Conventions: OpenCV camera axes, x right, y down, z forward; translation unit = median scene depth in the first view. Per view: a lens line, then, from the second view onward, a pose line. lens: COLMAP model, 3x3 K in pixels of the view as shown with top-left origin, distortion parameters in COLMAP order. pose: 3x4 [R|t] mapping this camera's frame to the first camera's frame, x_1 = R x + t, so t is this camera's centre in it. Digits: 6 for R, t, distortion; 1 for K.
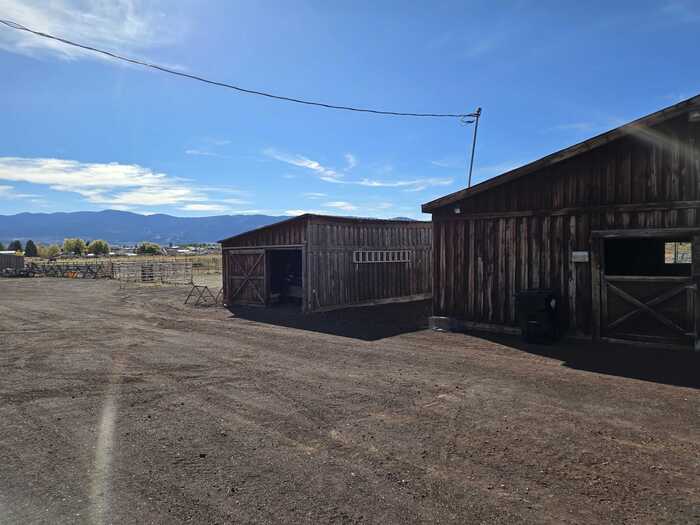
lens RADIAL K [[470.4, 0, 362.3], [0, 470.4, 249.1], [0, 0, 1]] dist [0.047940, -0.041705]
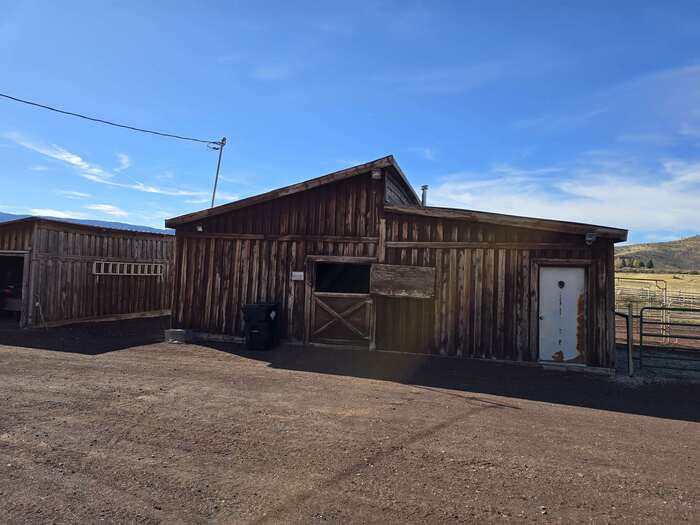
lens RADIAL K [[470.4, 0, 364.6], [0, 470.4, 248.9], [0, 0, 1]] dist [0.047940, -0.041705]
pose [[0.897193, 0.065817, 0.436706, 0.076754], [-0.049454, 0.997586, -0.048748, -0.002342], [-0.438861, 0.022140, 0.898282, -0.132466]]
